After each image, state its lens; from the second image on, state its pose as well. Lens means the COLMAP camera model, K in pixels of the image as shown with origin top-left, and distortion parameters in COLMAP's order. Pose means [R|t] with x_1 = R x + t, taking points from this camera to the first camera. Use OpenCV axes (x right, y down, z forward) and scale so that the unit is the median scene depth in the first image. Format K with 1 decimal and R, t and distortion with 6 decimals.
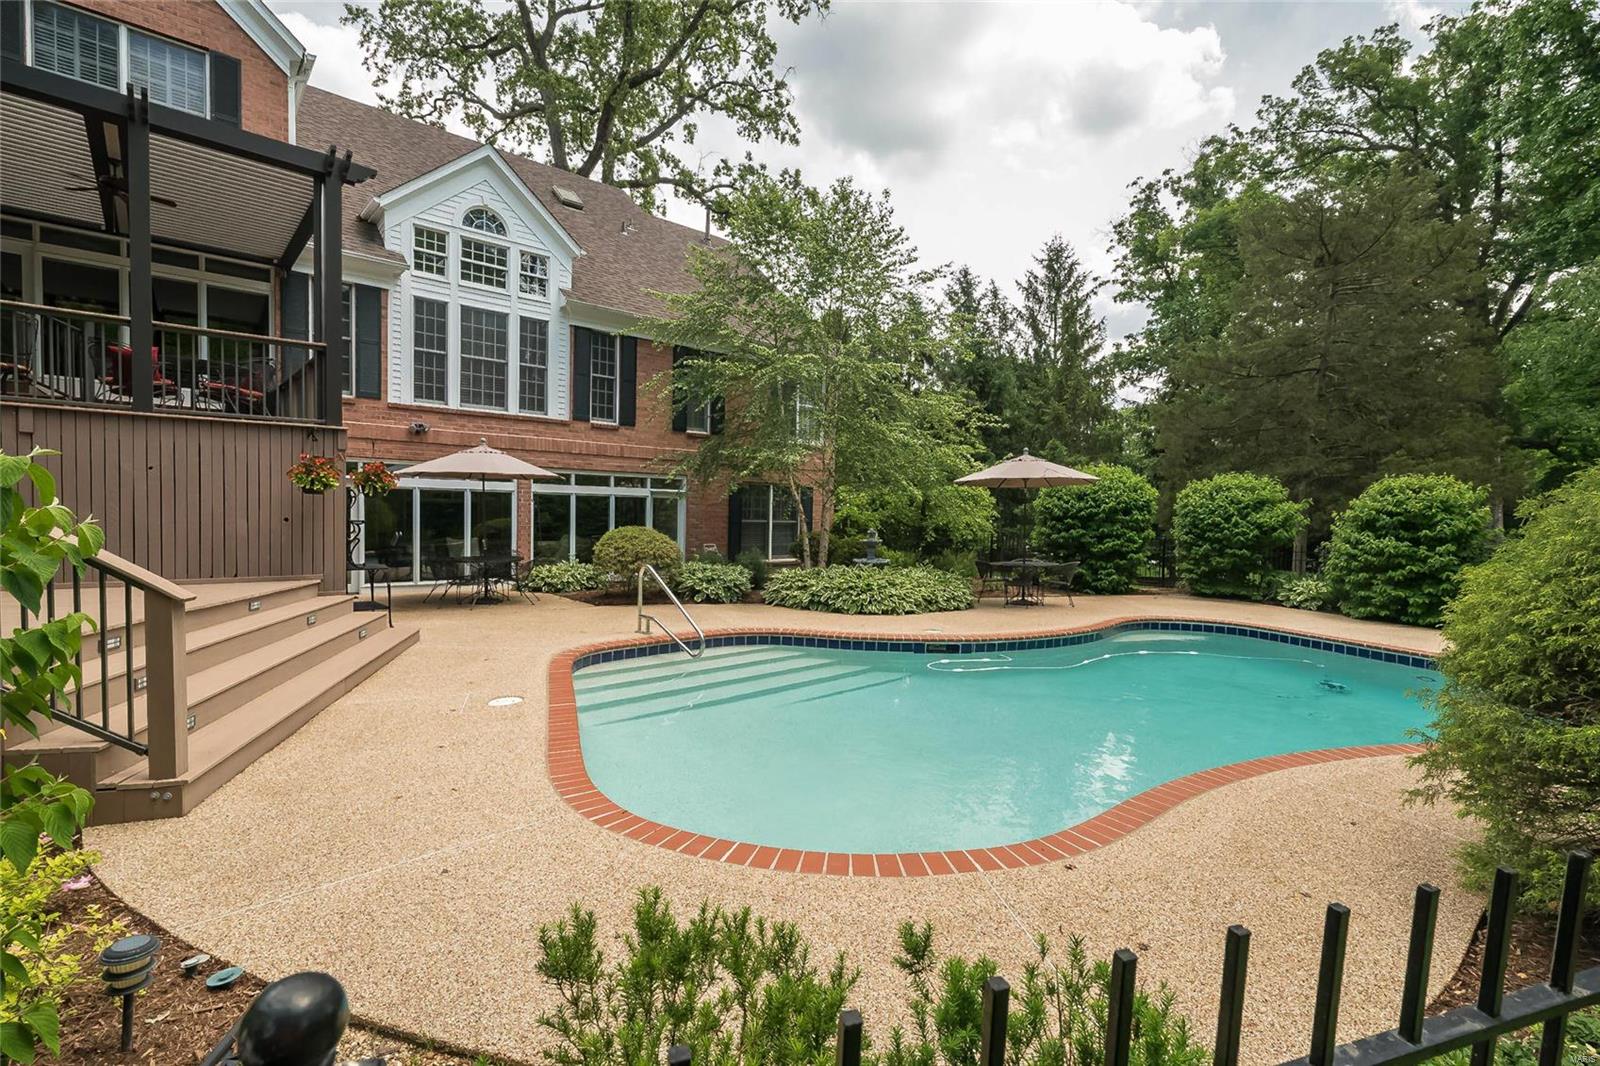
lens RADIAL K [[741.4, 0, 805.7], [0, 741.4, 539.4], [0, 0, 1]] dist [-0.000120, -0.000170]
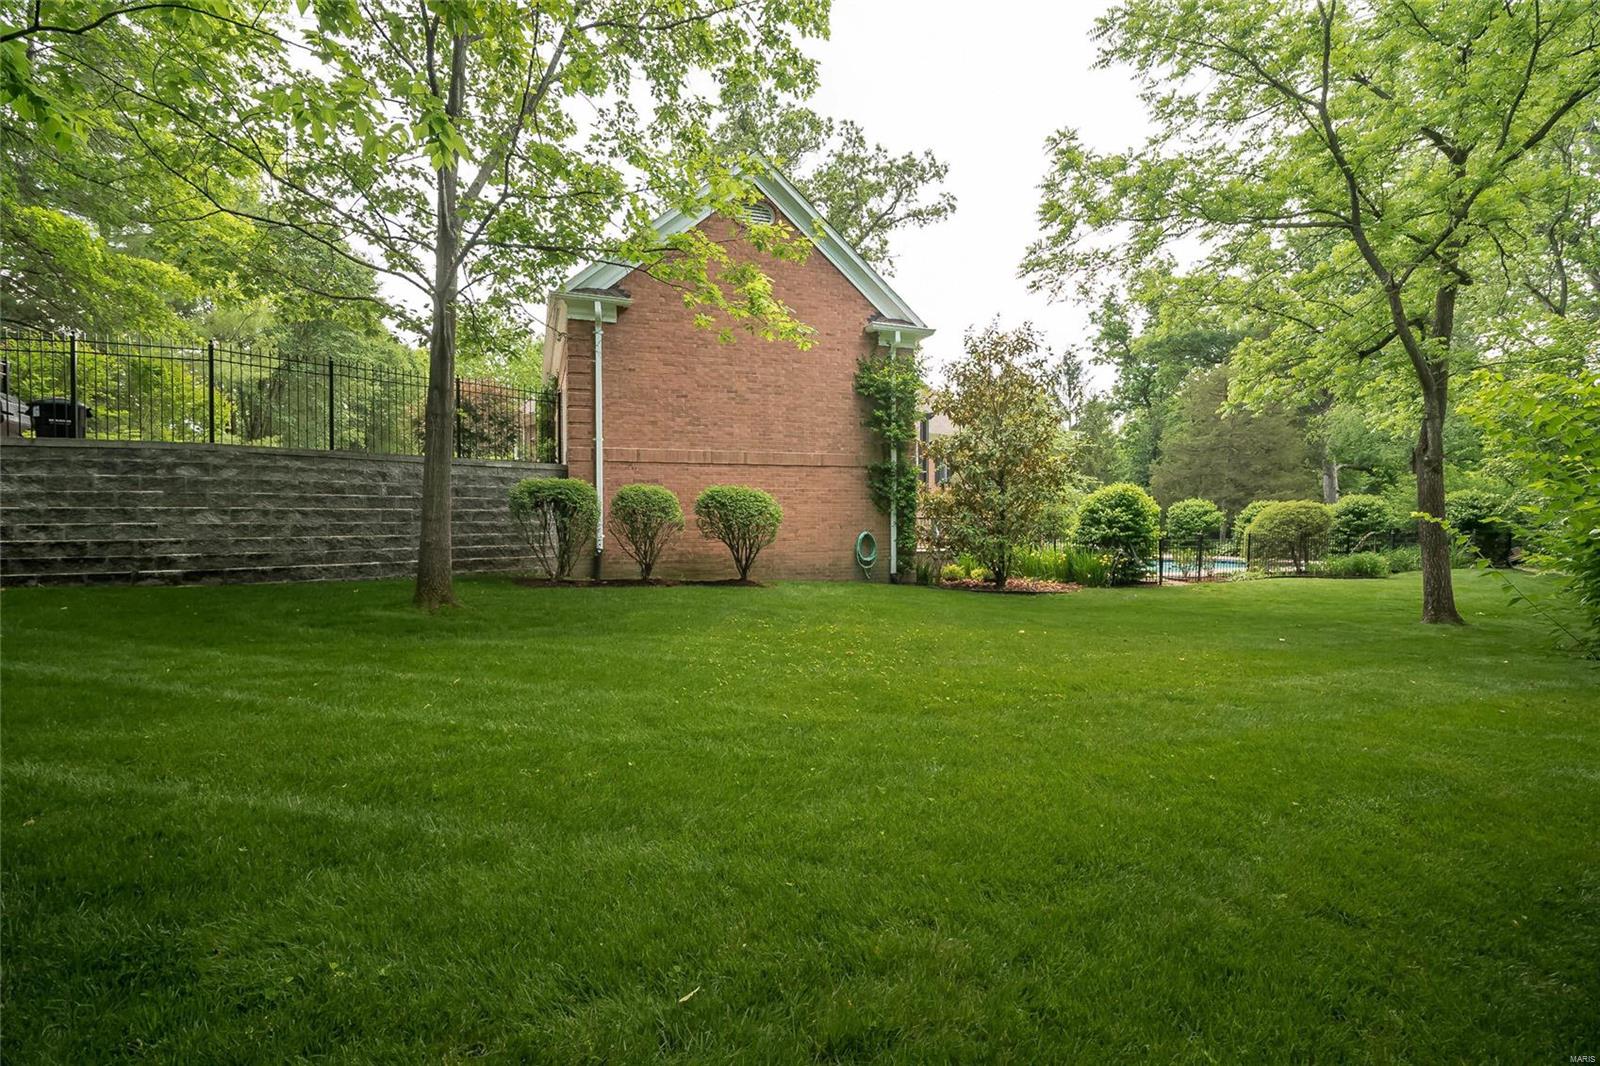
lens RADIAL K [[741.4, 0, 805.7], [0, 741.4, 539.4], [0, 0, 1]] dist [-0.000120, -0.000170]
pose [[0.996578, -0.025463, 0.078643, -0.858399], [0.026440, 0.999585, -0.011402, 0.031014], [-0.078320, 0.013442, 0.996838, -1.270288]]
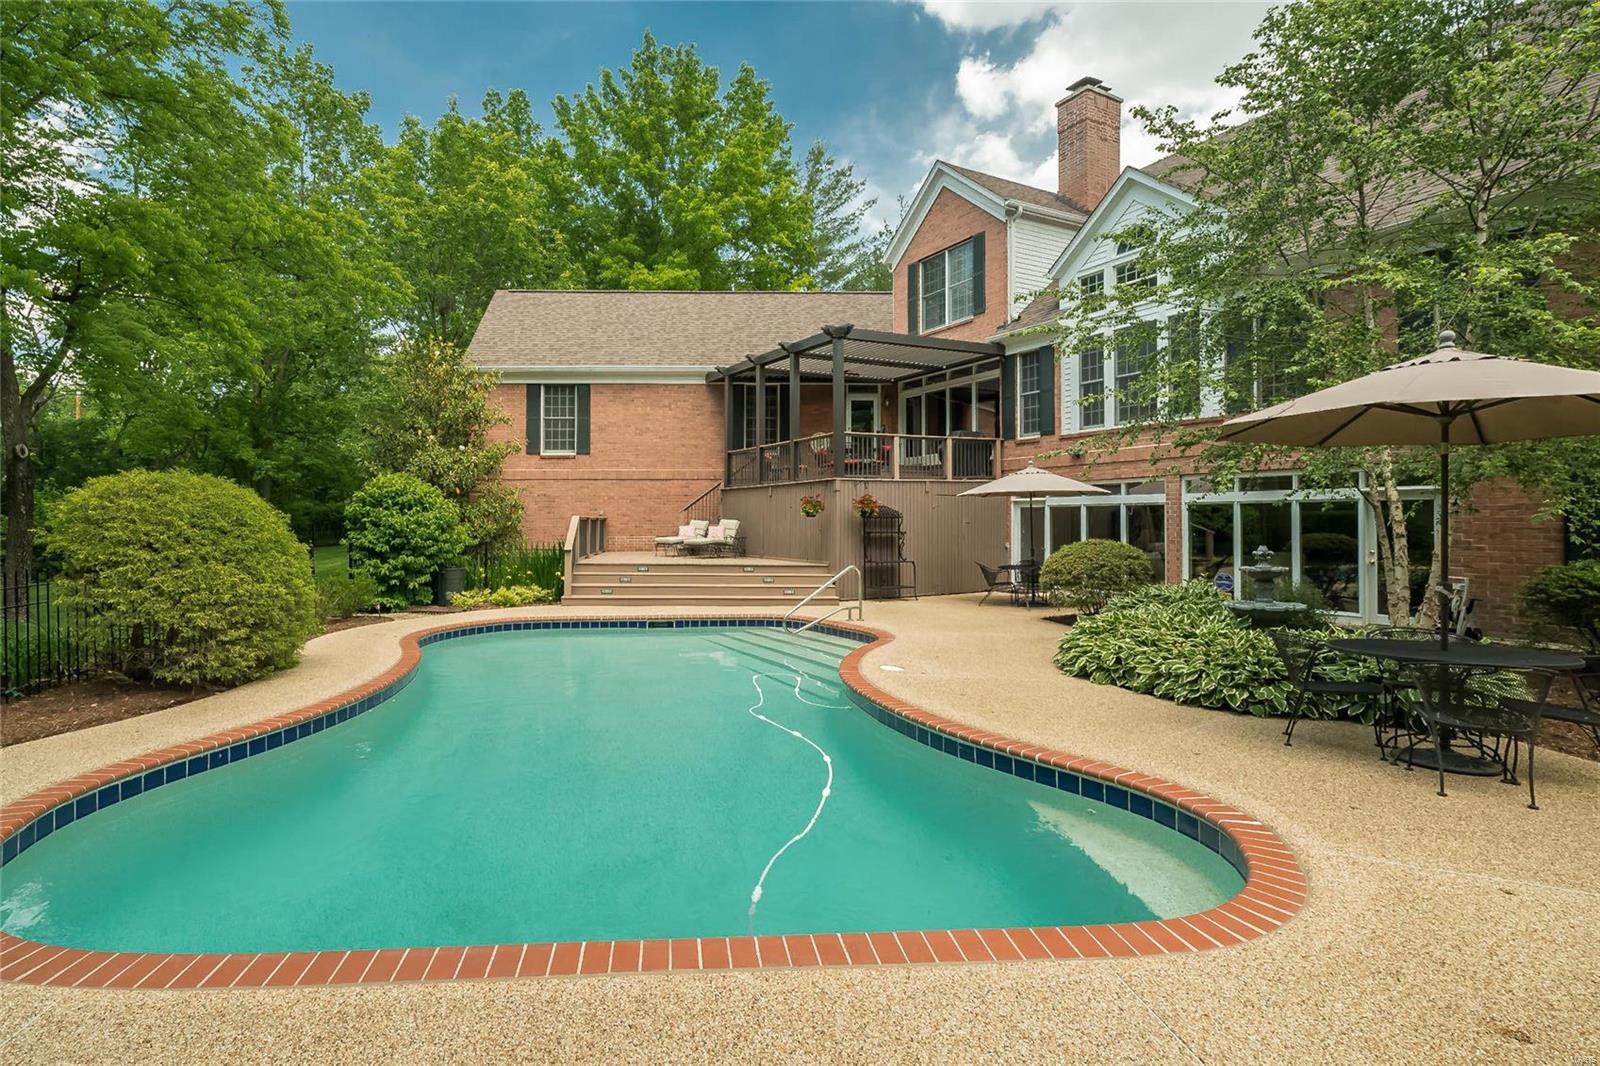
lens RADIAL K [[744.4, 0, 715.7], [0, 744.4, 518.3], [0, 0, 1]] dist [-0.003576, -0.000158]
pose [[-0.242360, -0.021099, -0.969957, 0.697038], [-0.033842, 0.999339, -0.013282, -0.014083], [0.969596, 0.029606, -0.242914, 0.710300]]
